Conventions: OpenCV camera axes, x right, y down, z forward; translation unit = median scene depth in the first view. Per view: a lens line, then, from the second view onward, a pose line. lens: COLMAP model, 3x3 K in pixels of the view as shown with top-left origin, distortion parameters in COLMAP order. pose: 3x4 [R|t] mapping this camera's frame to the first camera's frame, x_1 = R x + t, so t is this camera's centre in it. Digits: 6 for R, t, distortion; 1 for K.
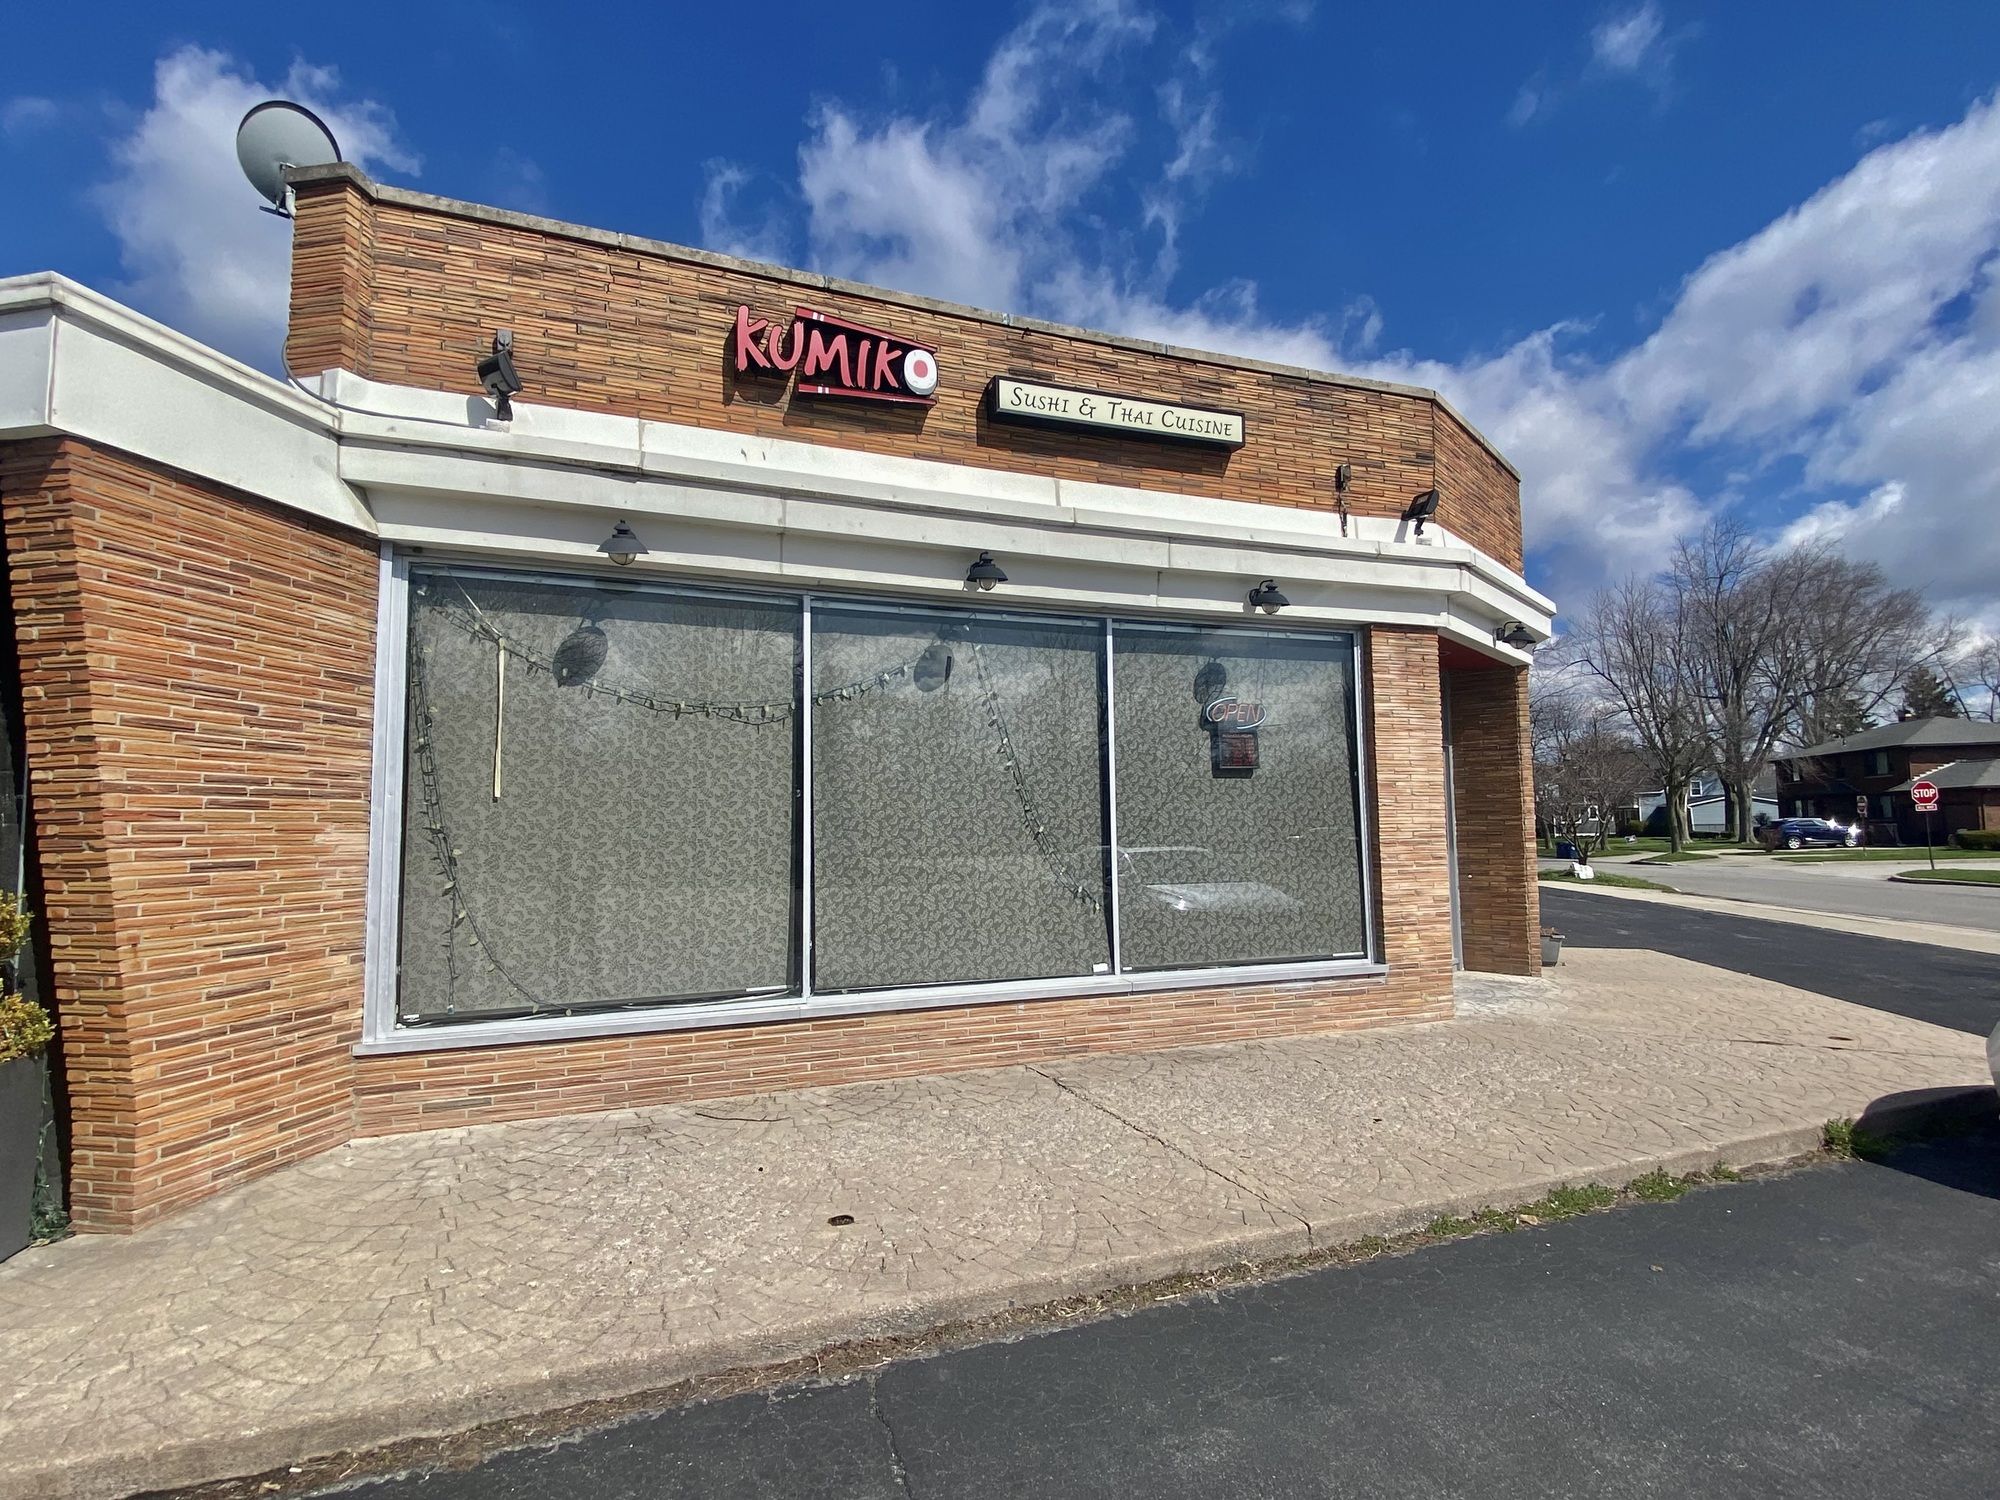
lens RADIAL K [[1011.5, 0, 995.8], [0, 1011.5, 755.1], [0, 0, 1]] dist [0.043910, -0.036533]
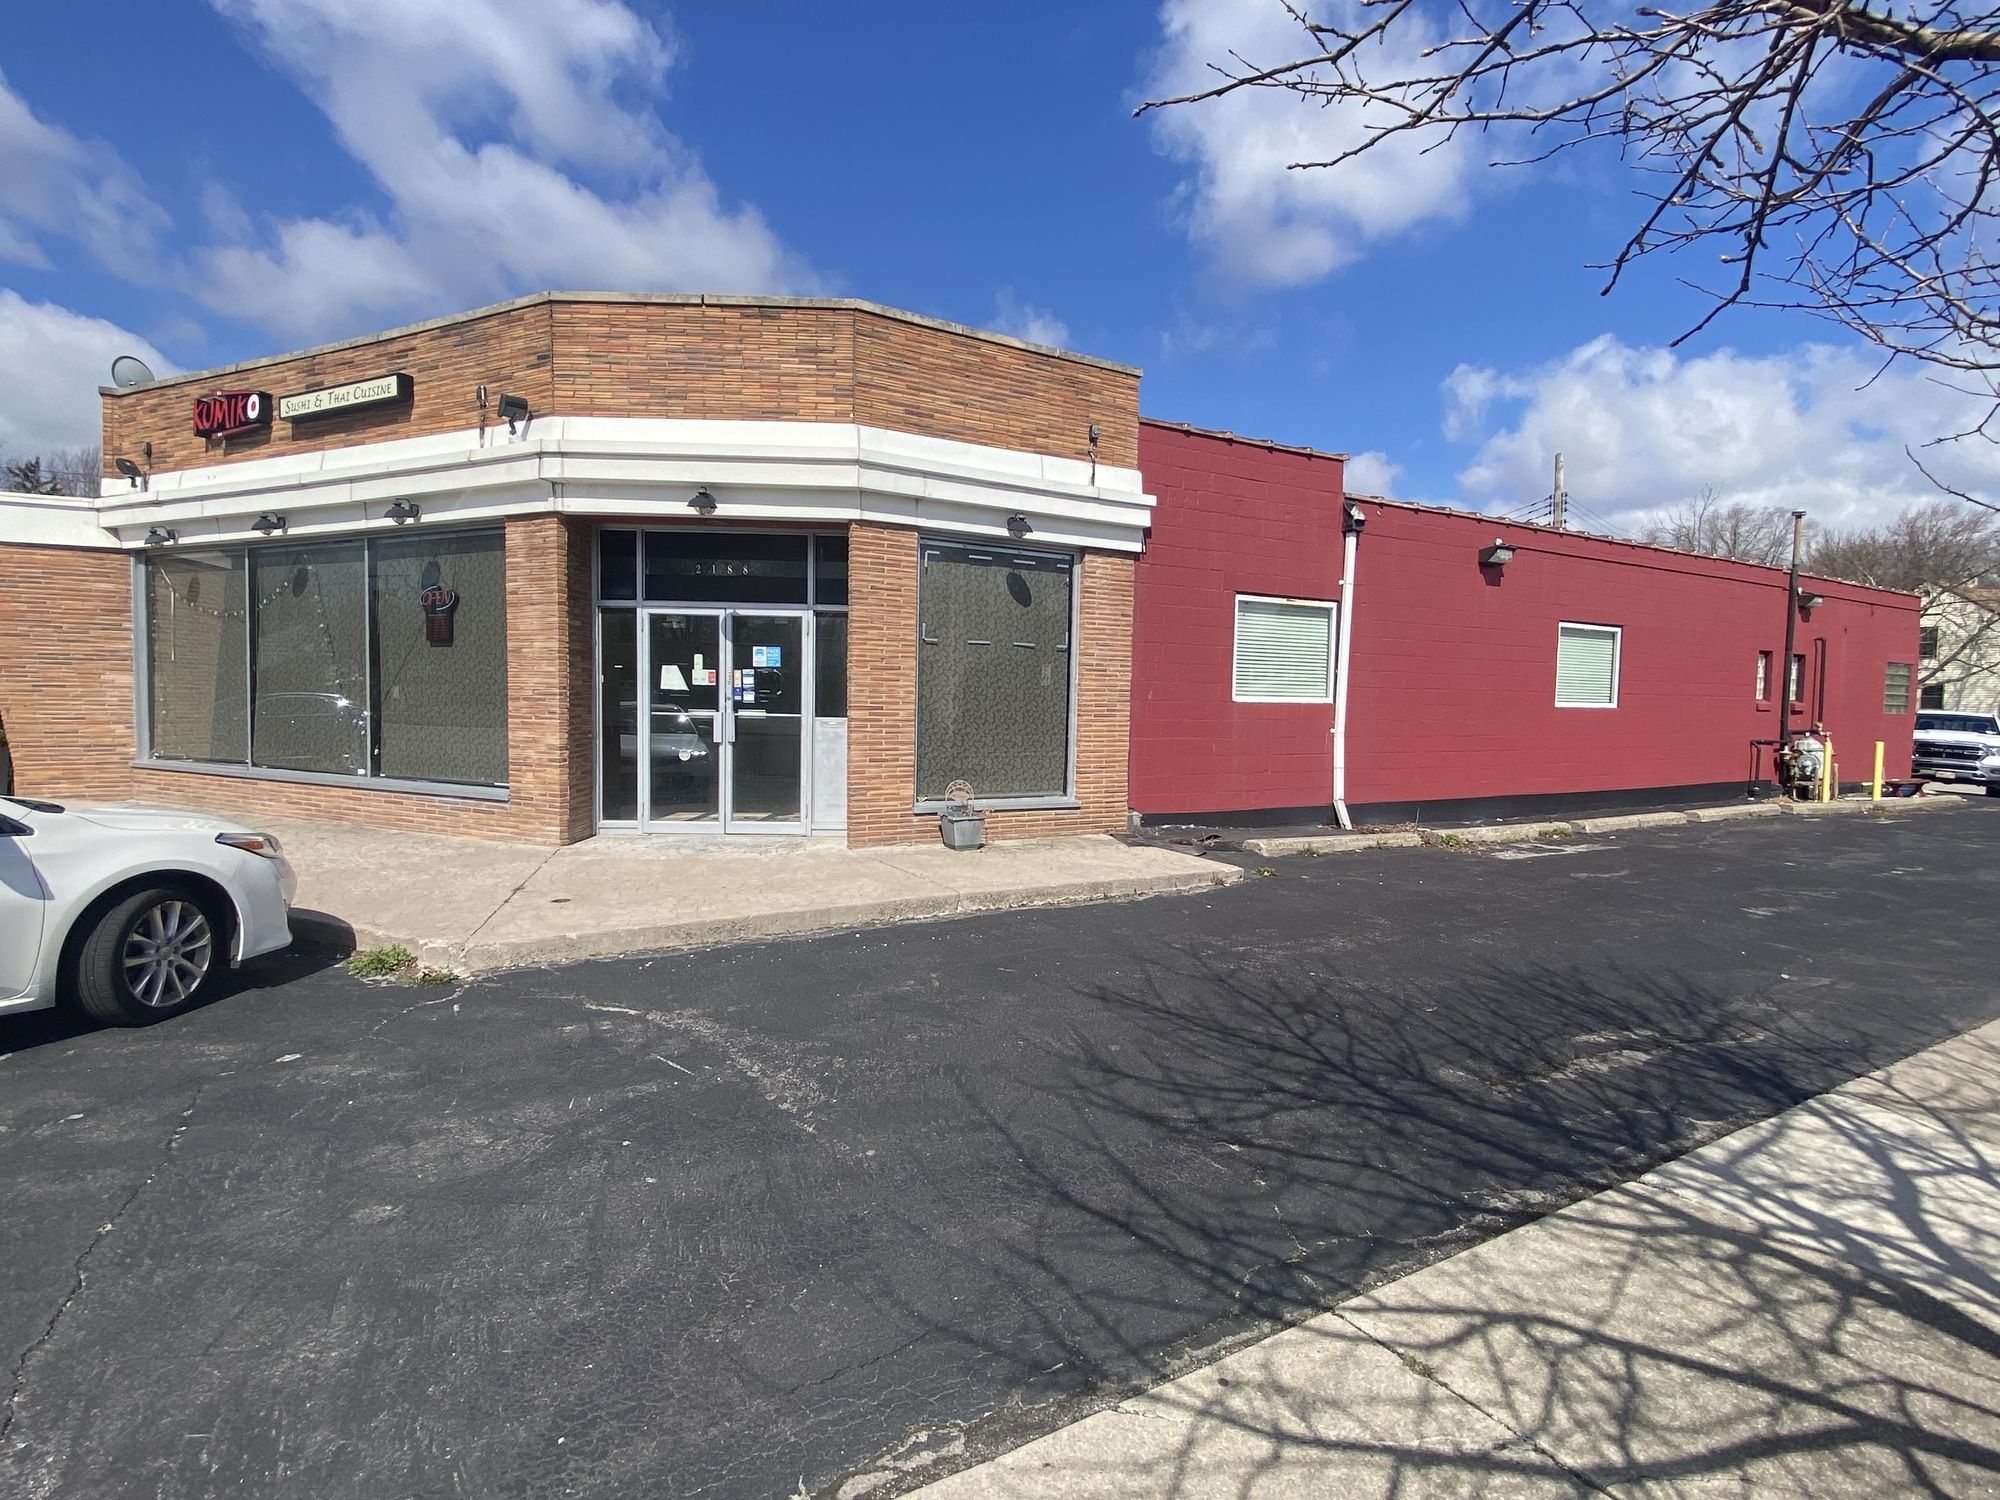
lens RADIAL K [[1011.5, 0, 995.8], [0, 1011.5, 755.1], [0, 0, 1]] dist [0.043910, -0.036533]
pose [[0.664840, 0.067129, -0.743963, 2.078268], [0.028451, 0.992955, 0.115022, 0.035576], [0.746444, -0.097638, 0.658247, 0.755472]]
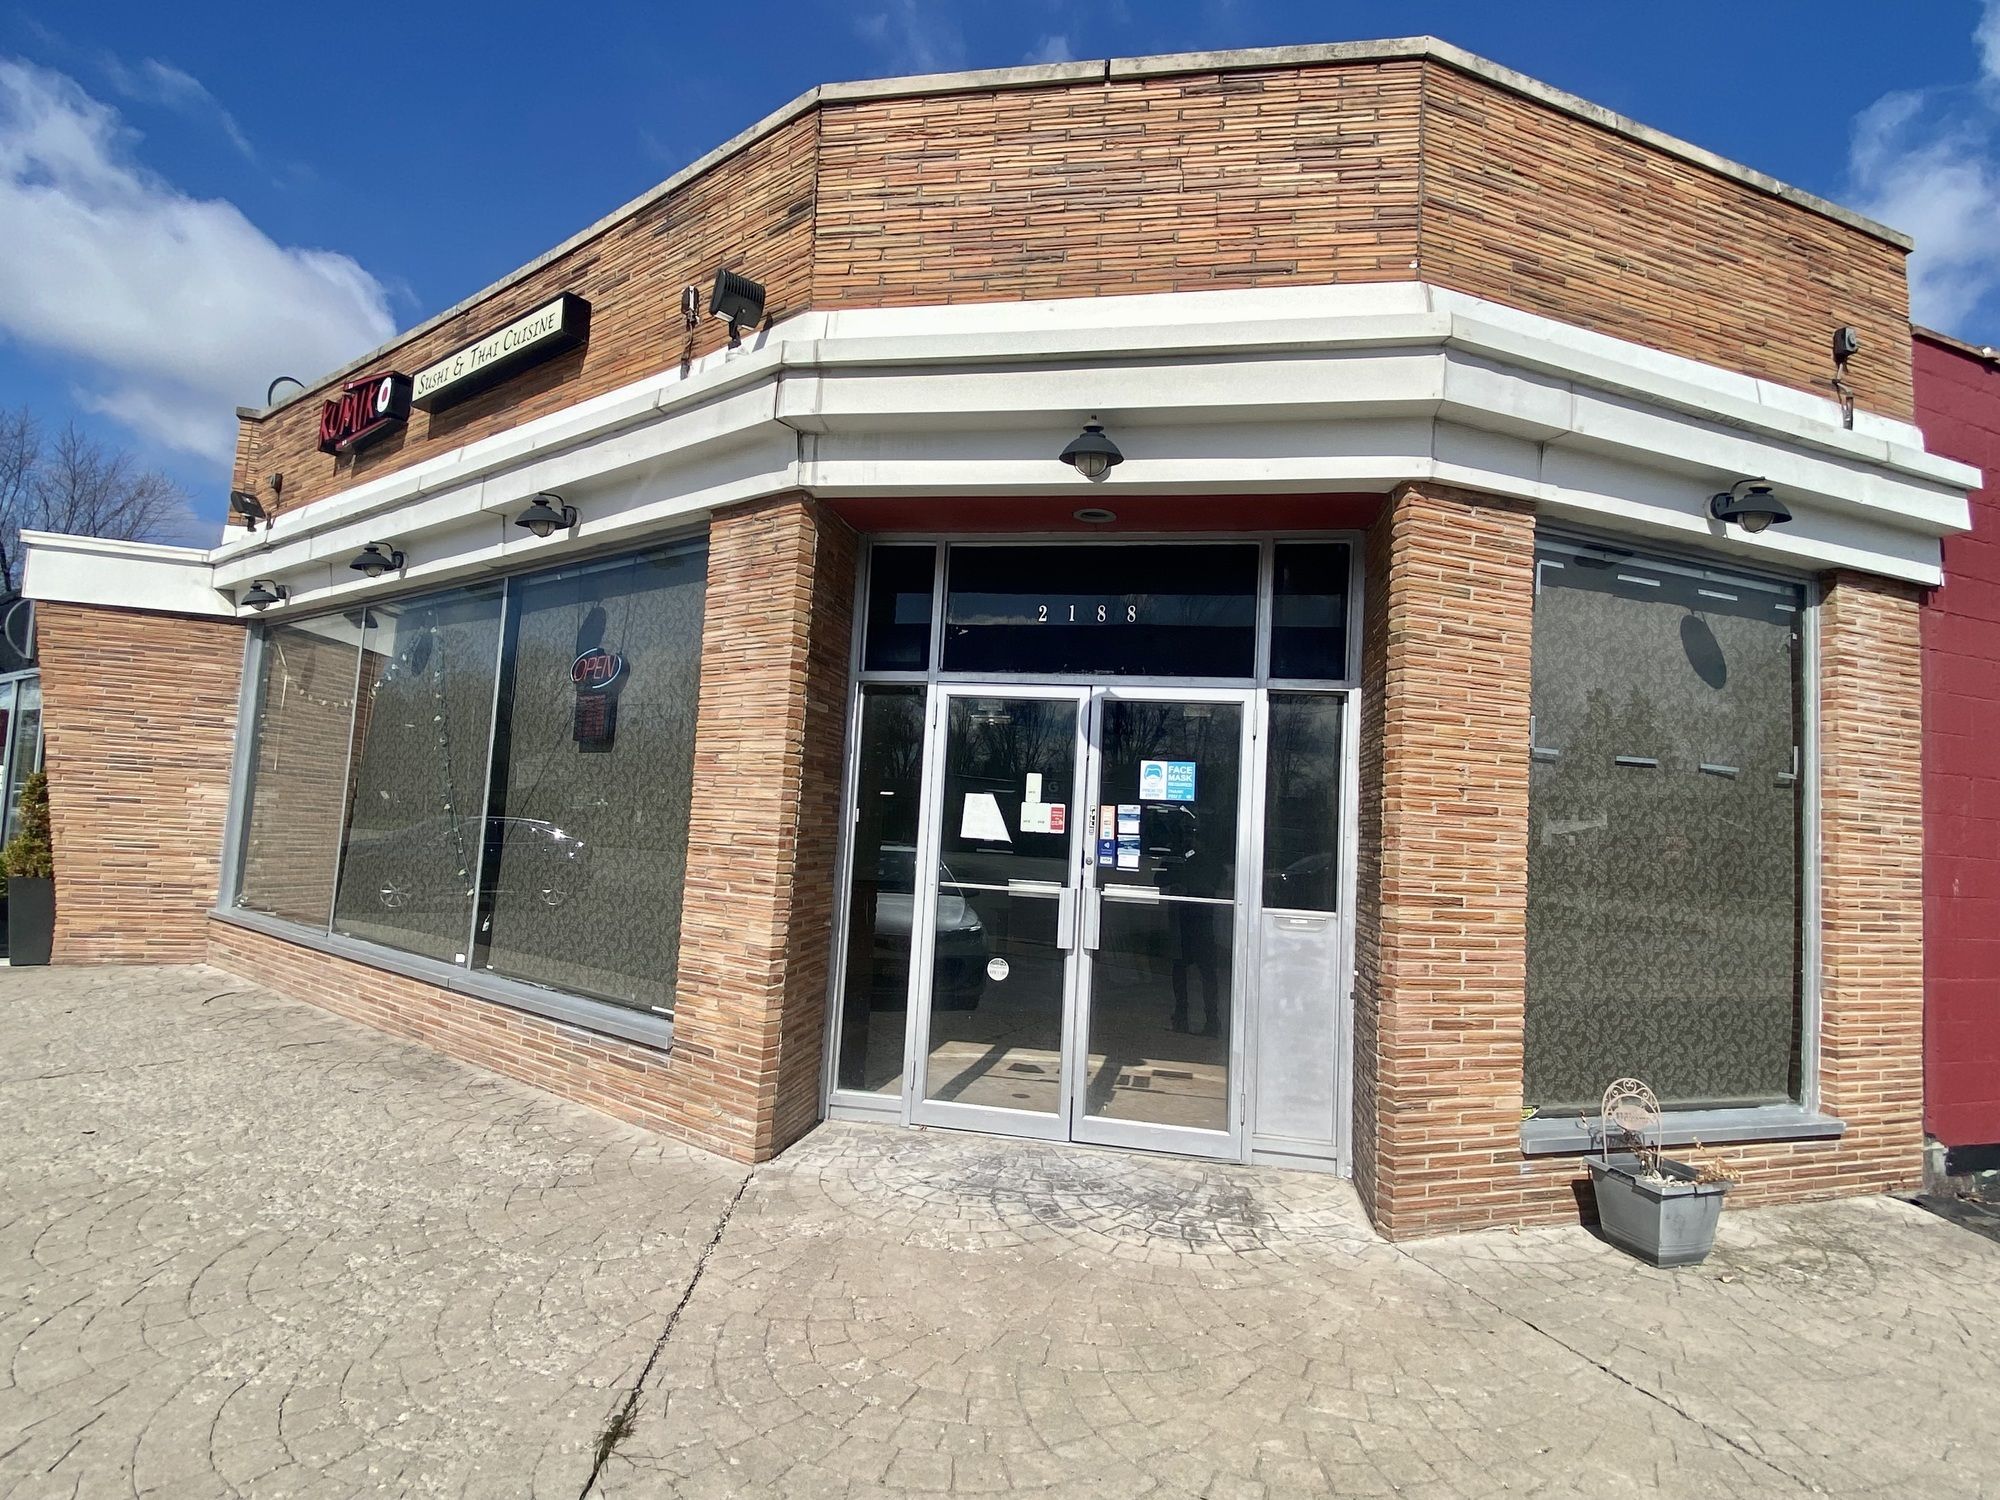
lens RADIAL K [[1011.5, 0, 995.8], [0, 1011.5, 755.1], [0, 0, 1]] dist [0.043910, -0.036533]
pose [[0.506169, -0.023682, -0.862109, 1.264314], [0.002570, 0.999660, -0.025951, 0.054846], [0.862430, 0.010920, 0.506058, 1.028097]]
